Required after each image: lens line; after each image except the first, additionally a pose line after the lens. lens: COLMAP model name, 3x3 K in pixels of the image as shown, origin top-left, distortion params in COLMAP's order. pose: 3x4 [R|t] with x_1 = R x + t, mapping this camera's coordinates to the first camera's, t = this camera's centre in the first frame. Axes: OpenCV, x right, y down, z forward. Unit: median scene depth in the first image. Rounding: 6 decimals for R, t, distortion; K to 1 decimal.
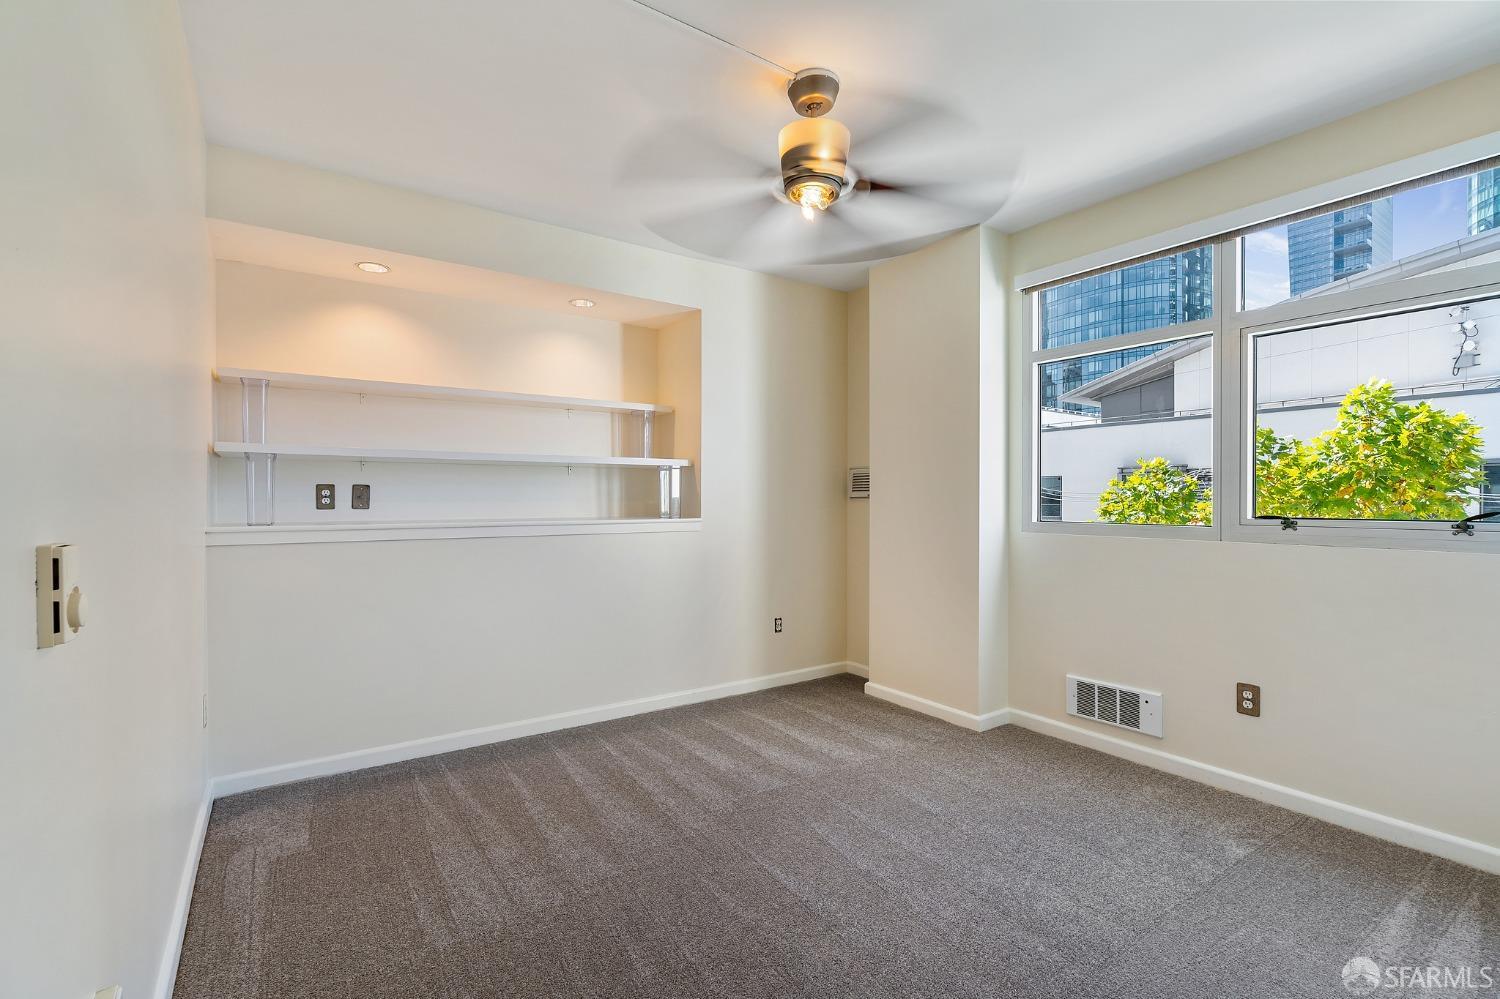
lens RADIAL K [[685.0, 0, 737.3], [0, 685.0, 502.3], [0, 0, 1]] dist [-0.010873, 0.003967]
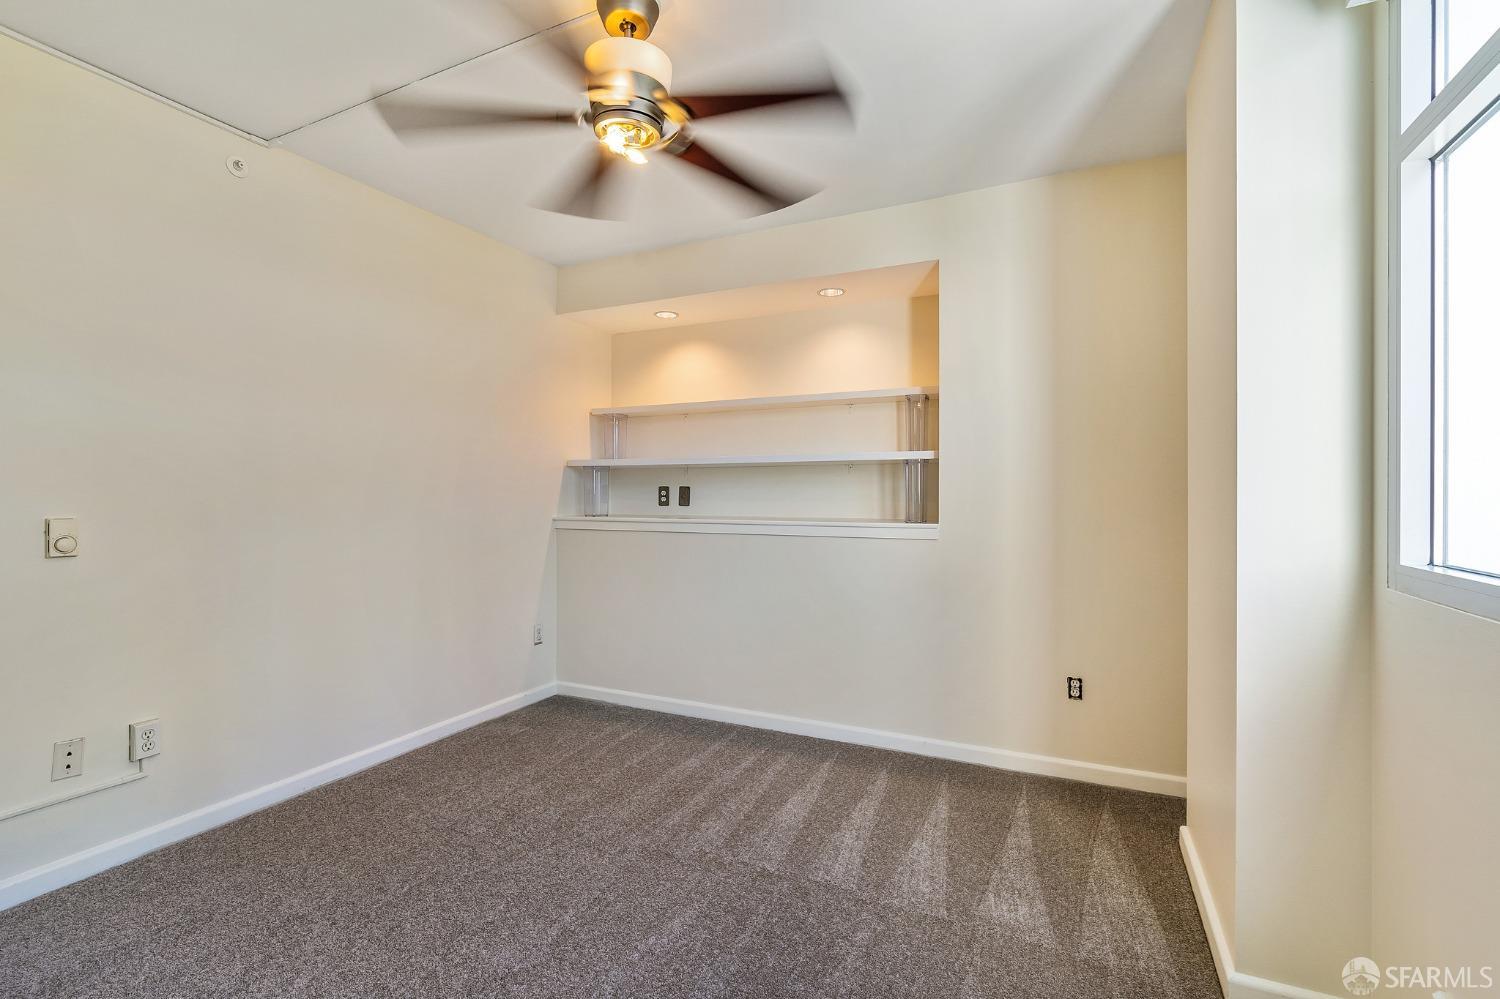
lens RADIAL K [[685.0, 0, 753.3], [0, 685.0, 495.5], [0, 0, 1]] dist [-0.010873, 0.003967]
pose [[0.484287, 0.001450, -0.874908, 0.596987], [-0.005986, 0.999981, -0.001655, -0.008027], [0.874889, 0.006039, 0.484286, 0.485983]]
